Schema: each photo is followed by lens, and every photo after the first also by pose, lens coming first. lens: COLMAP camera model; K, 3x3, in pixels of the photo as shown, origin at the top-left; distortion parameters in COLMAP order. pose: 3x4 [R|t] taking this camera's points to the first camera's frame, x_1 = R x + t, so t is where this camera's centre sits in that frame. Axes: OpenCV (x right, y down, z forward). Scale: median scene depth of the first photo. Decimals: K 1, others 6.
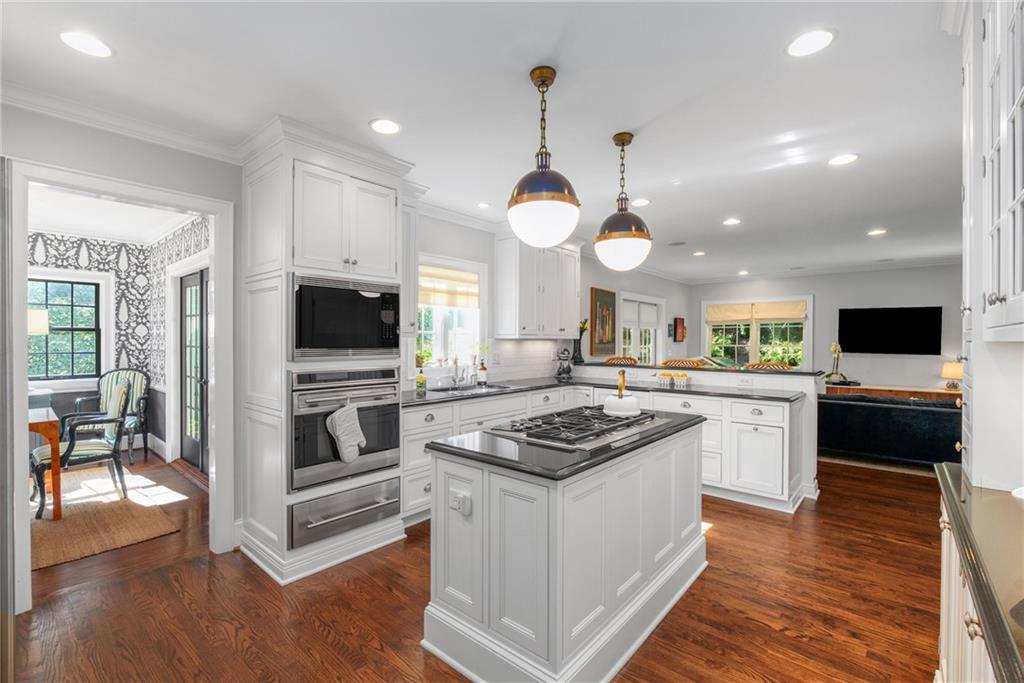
lens RADIAL K [[447.1, 0, 512.0], [0, 447.1, 341.5], [0, 0, 1]] dist [-0.001583, 0.000205]
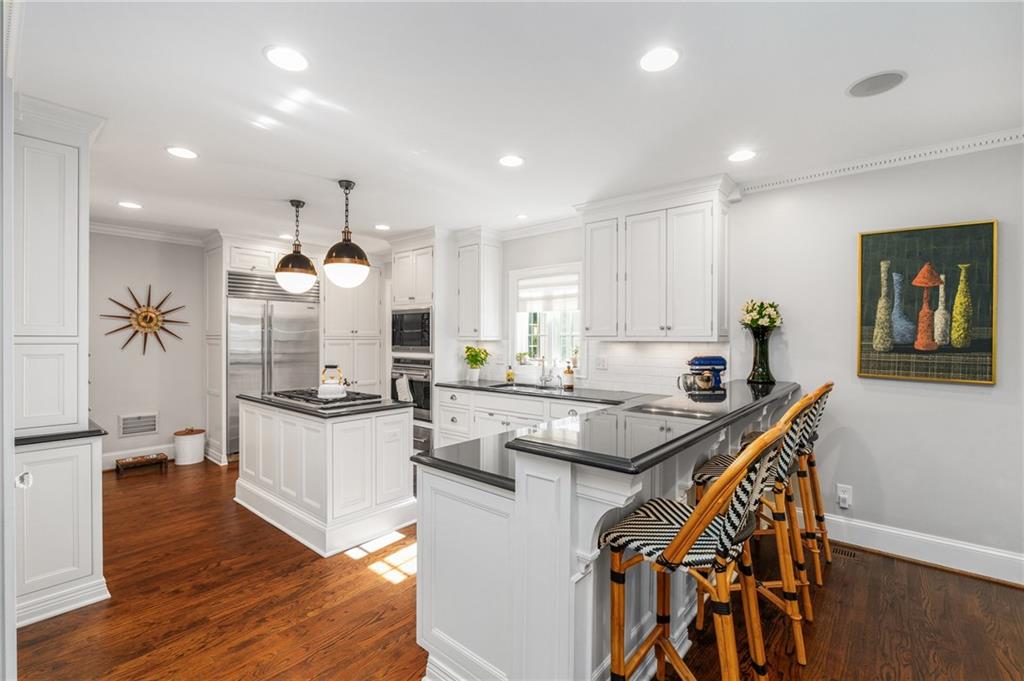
lens RADIAL K [[447.1, 0, 512.0], [0, 447.1, 340.5], [0, 0, 1]] dist [-0.001583, 0.000205]
pose [[0.012754, 0.002826, -0.999915, 1.364765], [-0.003727, 0.999989, 0.002779, -0.013963], [0.999912, 0.003692, 0.012765, 1.302168]]
